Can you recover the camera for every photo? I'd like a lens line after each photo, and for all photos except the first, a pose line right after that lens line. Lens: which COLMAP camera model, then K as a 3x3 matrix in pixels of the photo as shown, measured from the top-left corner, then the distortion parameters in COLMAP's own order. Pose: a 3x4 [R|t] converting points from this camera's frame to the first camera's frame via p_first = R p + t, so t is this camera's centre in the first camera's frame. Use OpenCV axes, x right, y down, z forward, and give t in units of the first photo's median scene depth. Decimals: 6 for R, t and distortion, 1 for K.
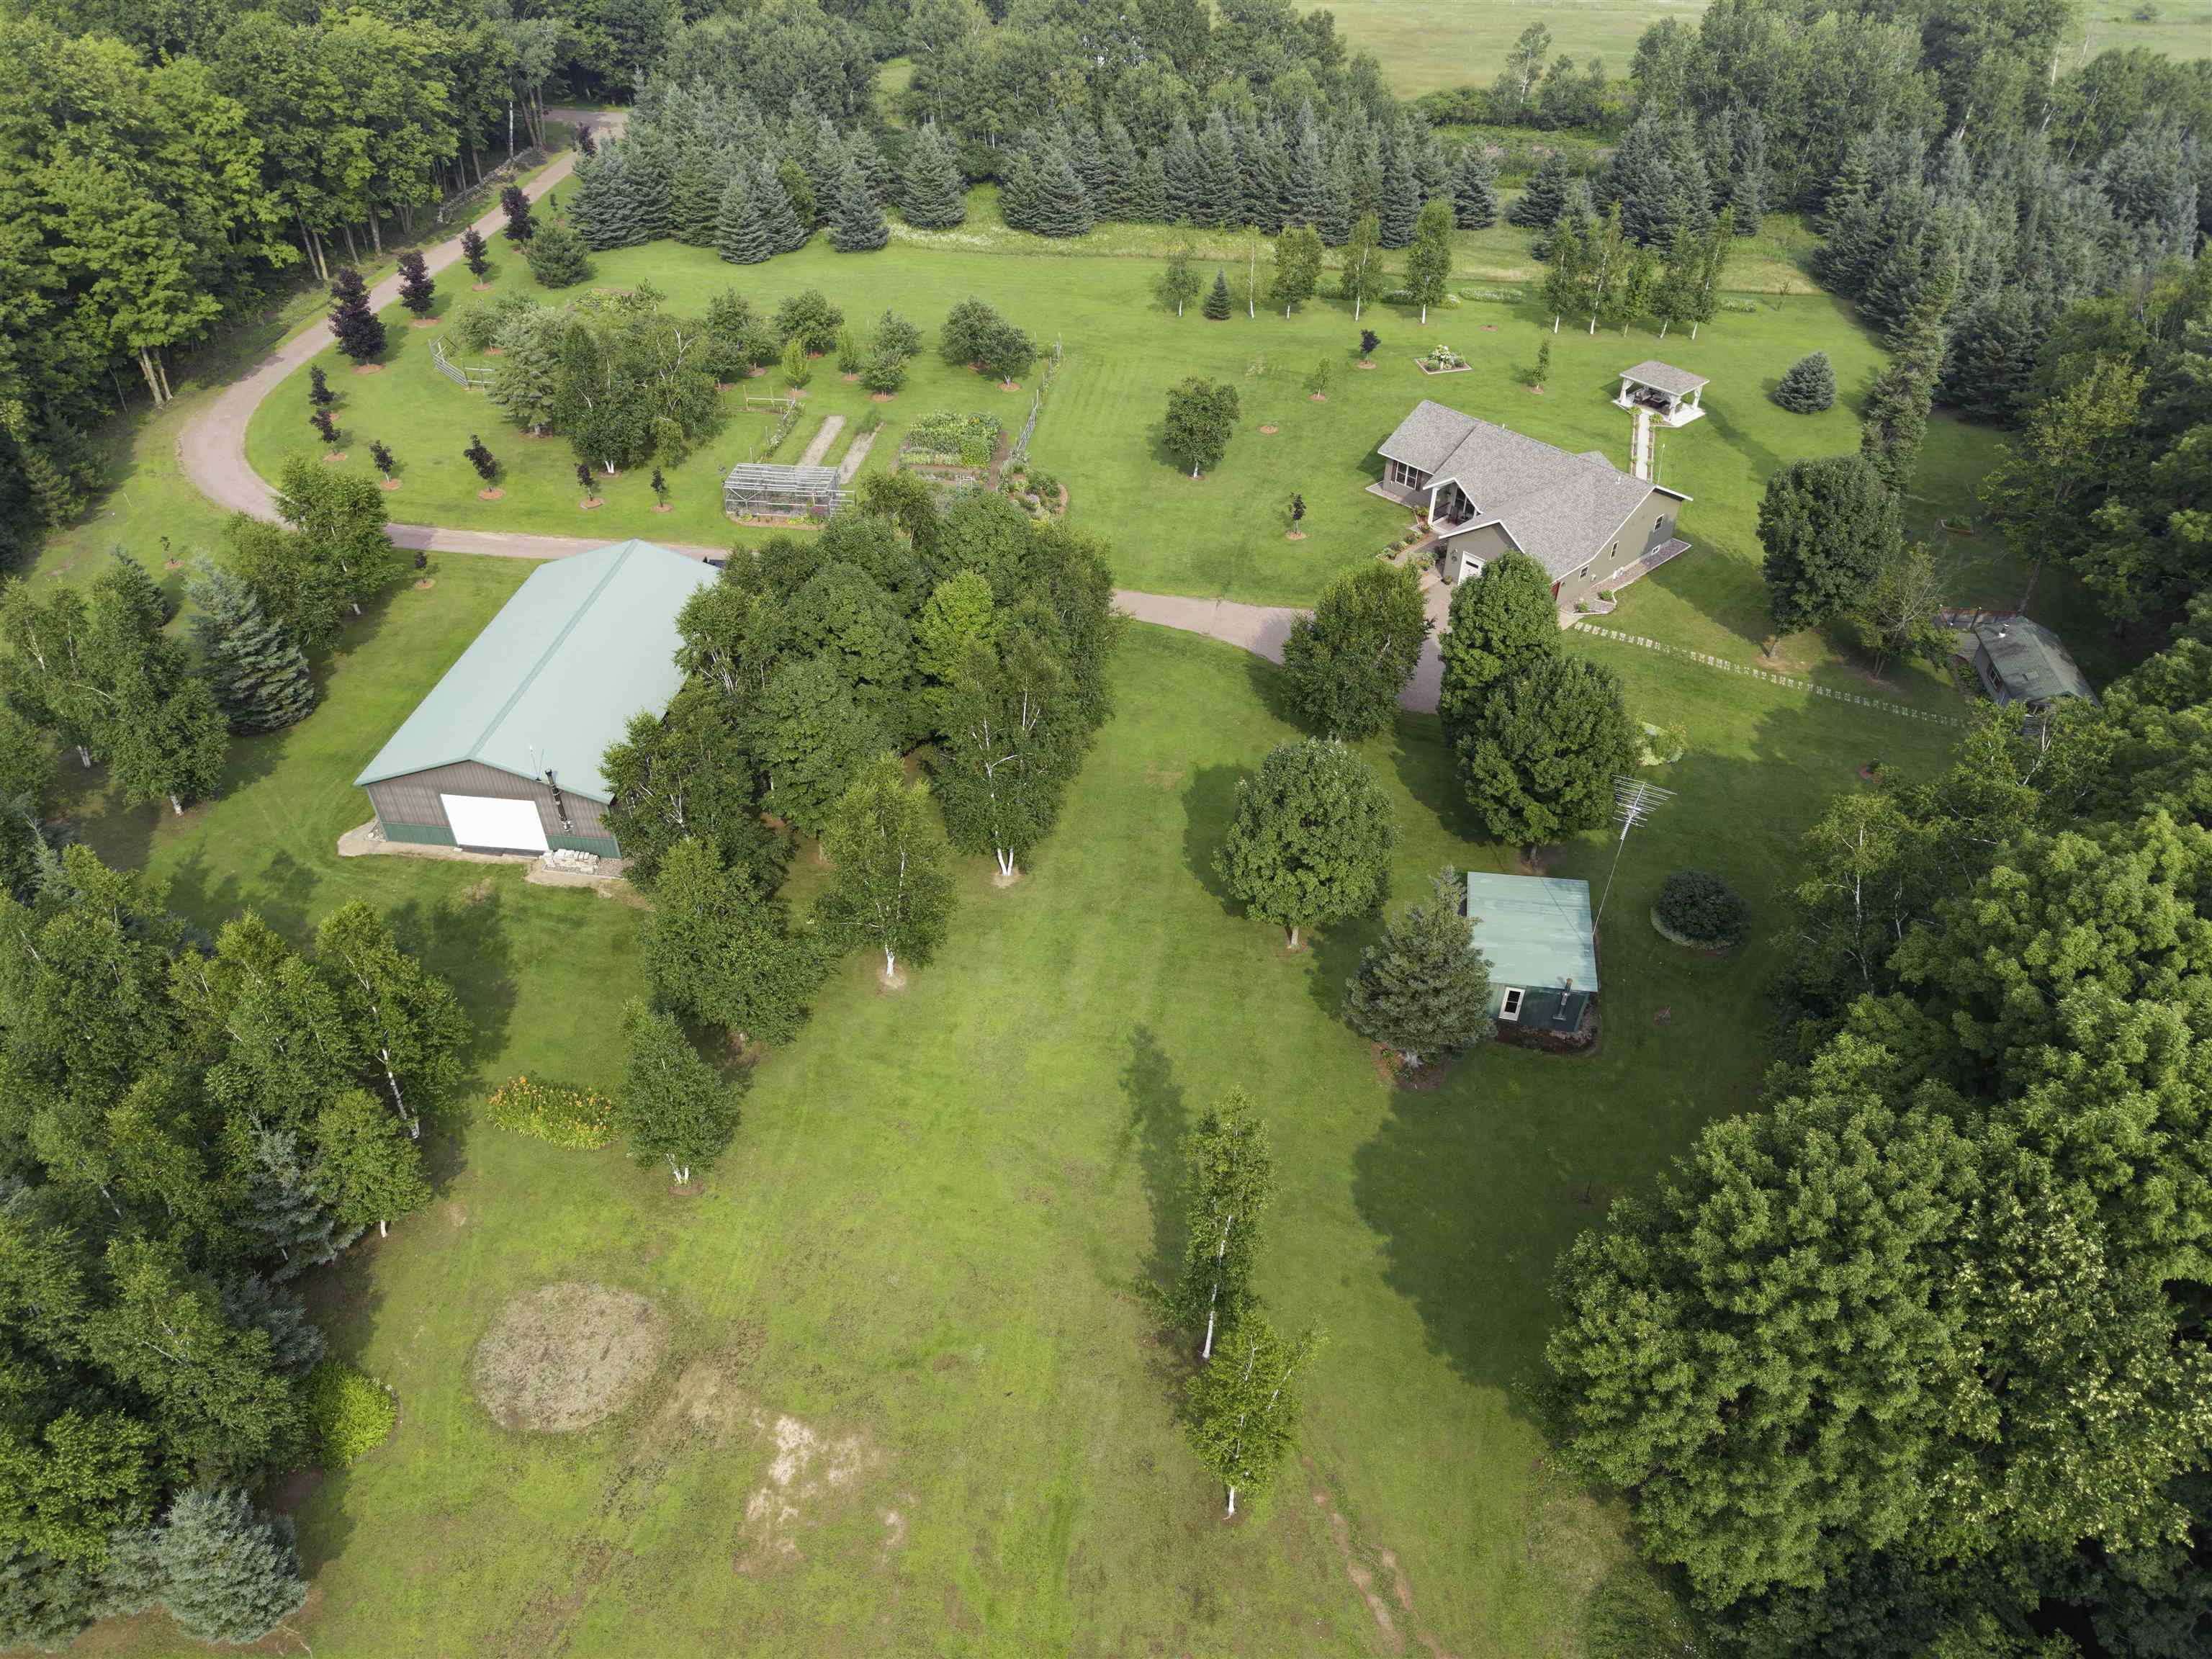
lens RADIAL K [[1473.5, 0, 1114.2], [0, 1473.5, 813.8], [0, 0, 1]] dist [0.031381, -0.024084]
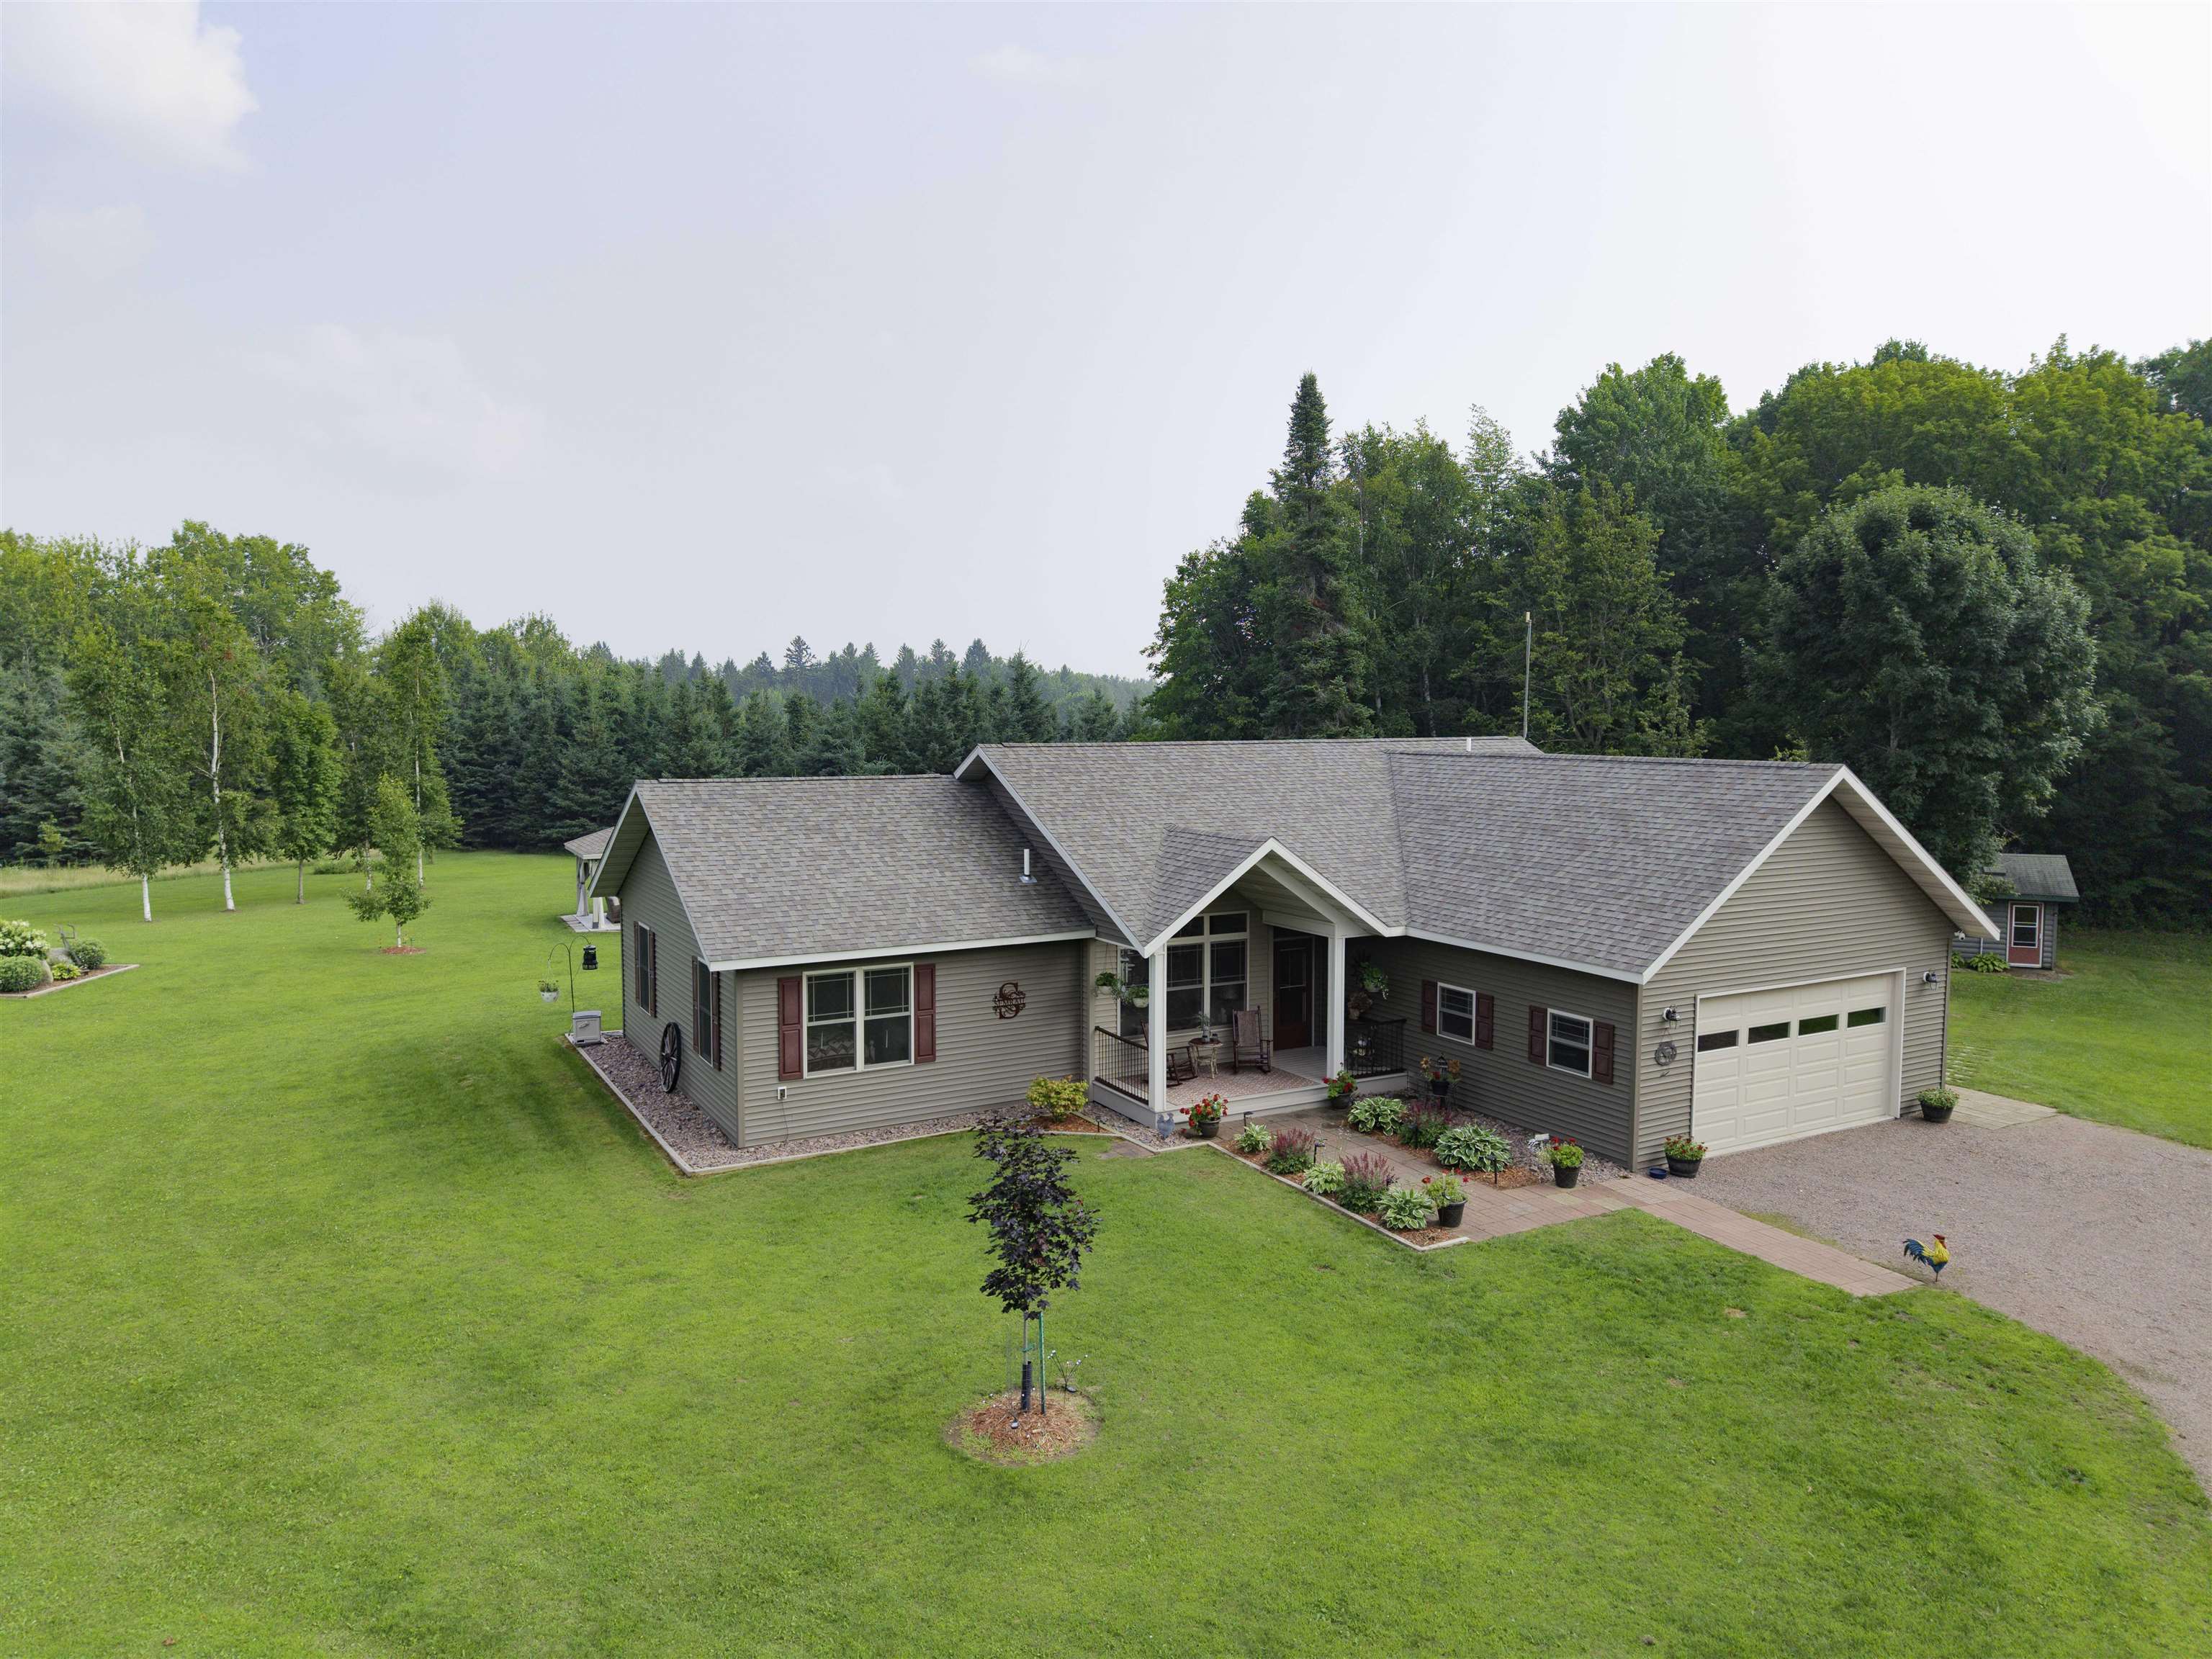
lens RADIAL K [[1473.5, 0, 1102.2], [0, 1473.5, 822.3], [0, 0, 1]] dist [0.031381, -0.024084]
pose [[0.248923, -0.080142, 0.965202, -0.000174], [0.604547, 0.791446, -0.090196, -0.153360], [-0.756677, 0.605962, 0.245459, 0.654617]]
